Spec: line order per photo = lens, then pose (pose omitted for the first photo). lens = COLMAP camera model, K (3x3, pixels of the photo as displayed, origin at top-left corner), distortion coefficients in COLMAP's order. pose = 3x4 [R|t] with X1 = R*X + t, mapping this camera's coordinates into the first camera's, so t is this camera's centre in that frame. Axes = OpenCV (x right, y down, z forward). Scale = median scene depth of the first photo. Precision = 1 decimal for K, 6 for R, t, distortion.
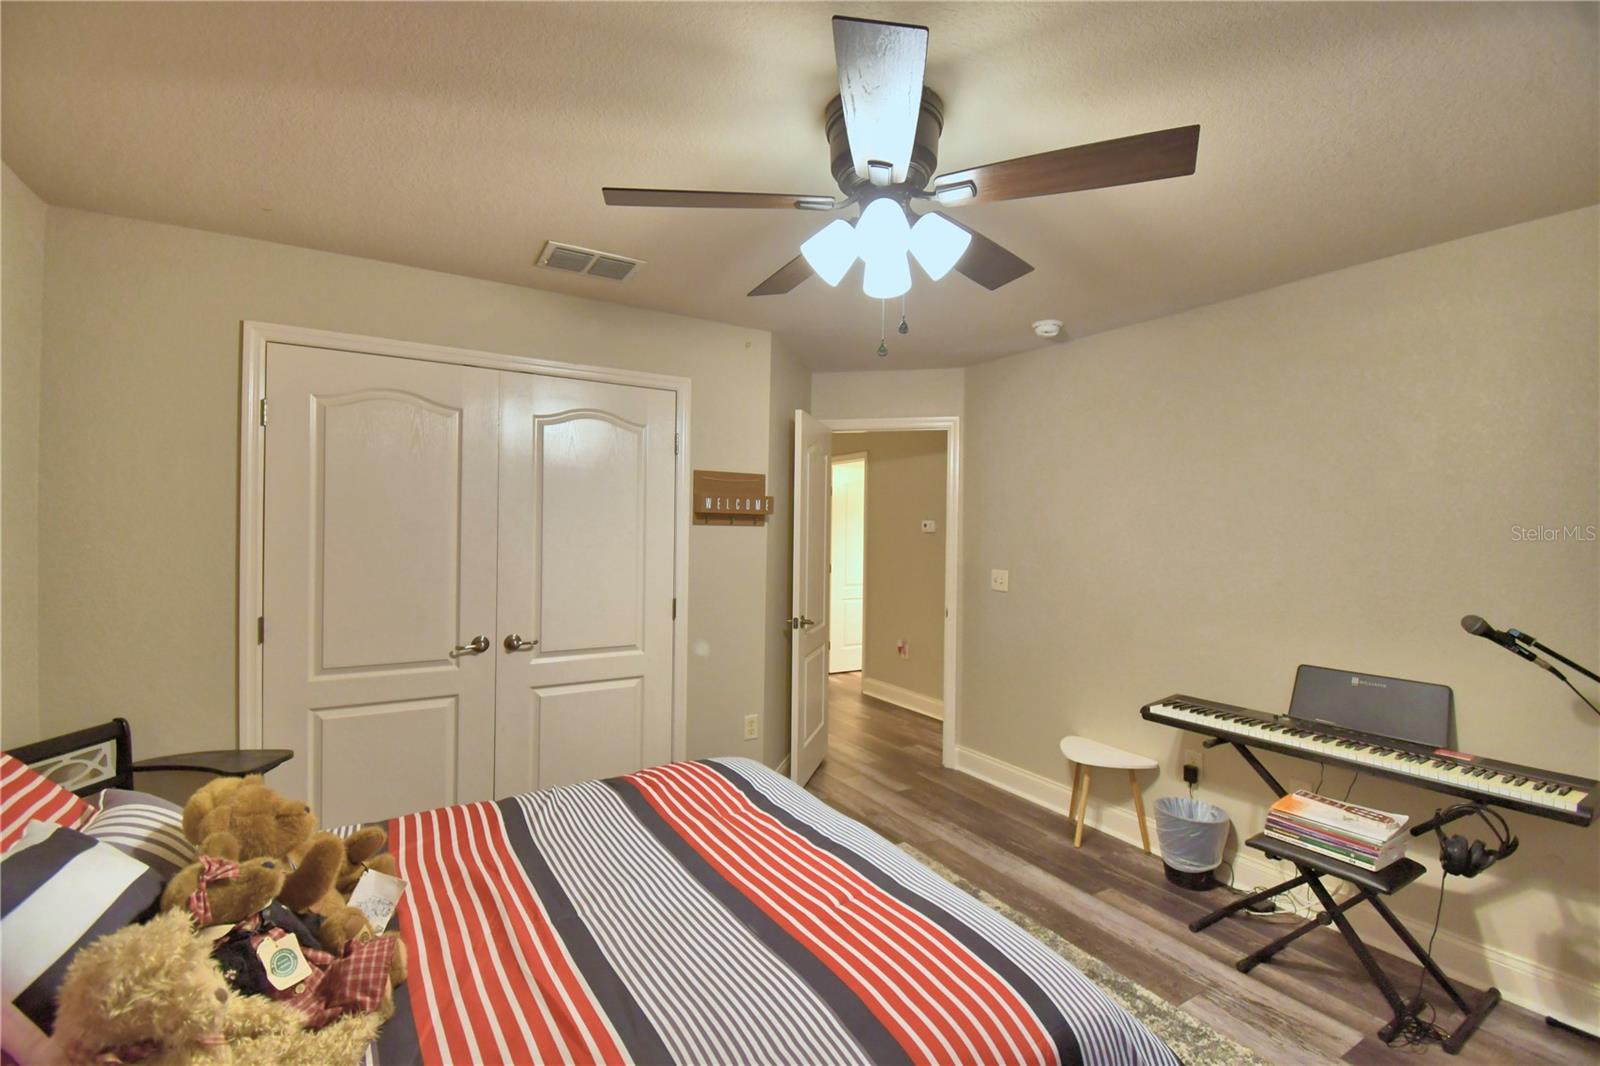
lens RADIAL K [[697.1, 0, 794.6], [0, 697.1, 533.9], [0, 0, 1]] dist [0.022276, -0.028207]
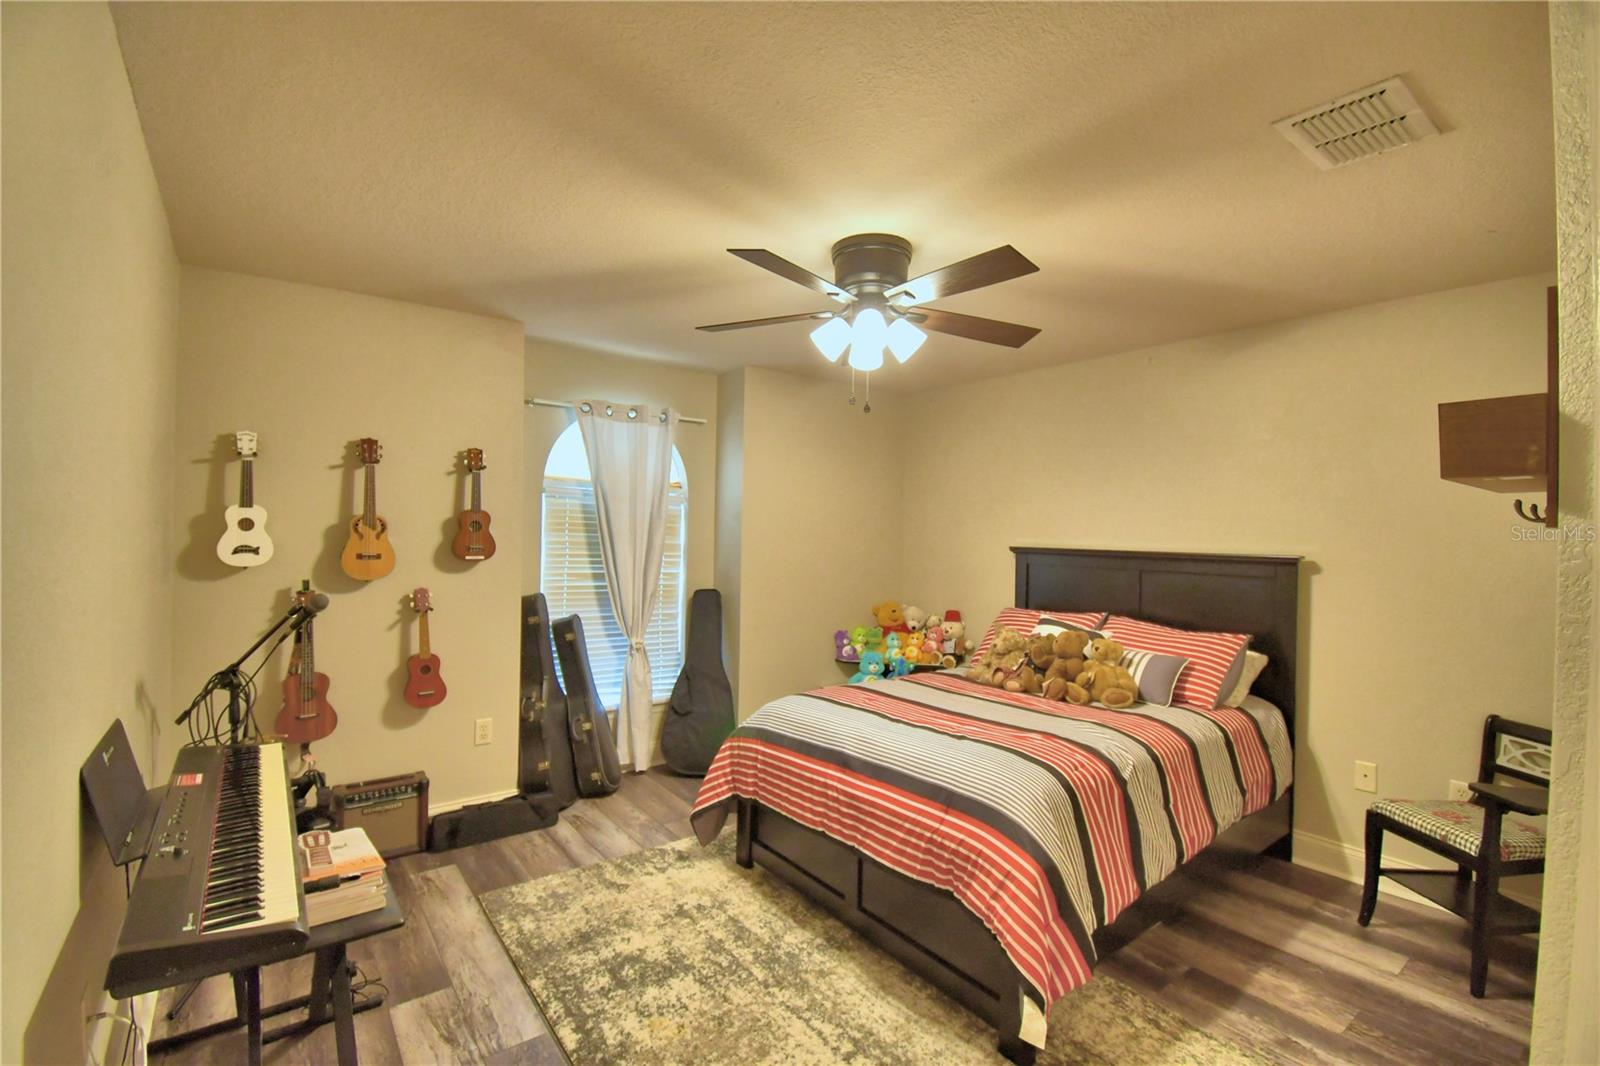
lens RADIAL K [[697.1, 0, 794.6], [0, 697.1, 533.9], [0, 0, 1]] dist [0.022276, -0.028207]
pose [[-0.992905, -0.036597, -0.113135, 0.093101], [-0.037751, 0.999255, 0.008074, -0.004177], [0.112755, 0.012288, -0.993547, 0.529769]]
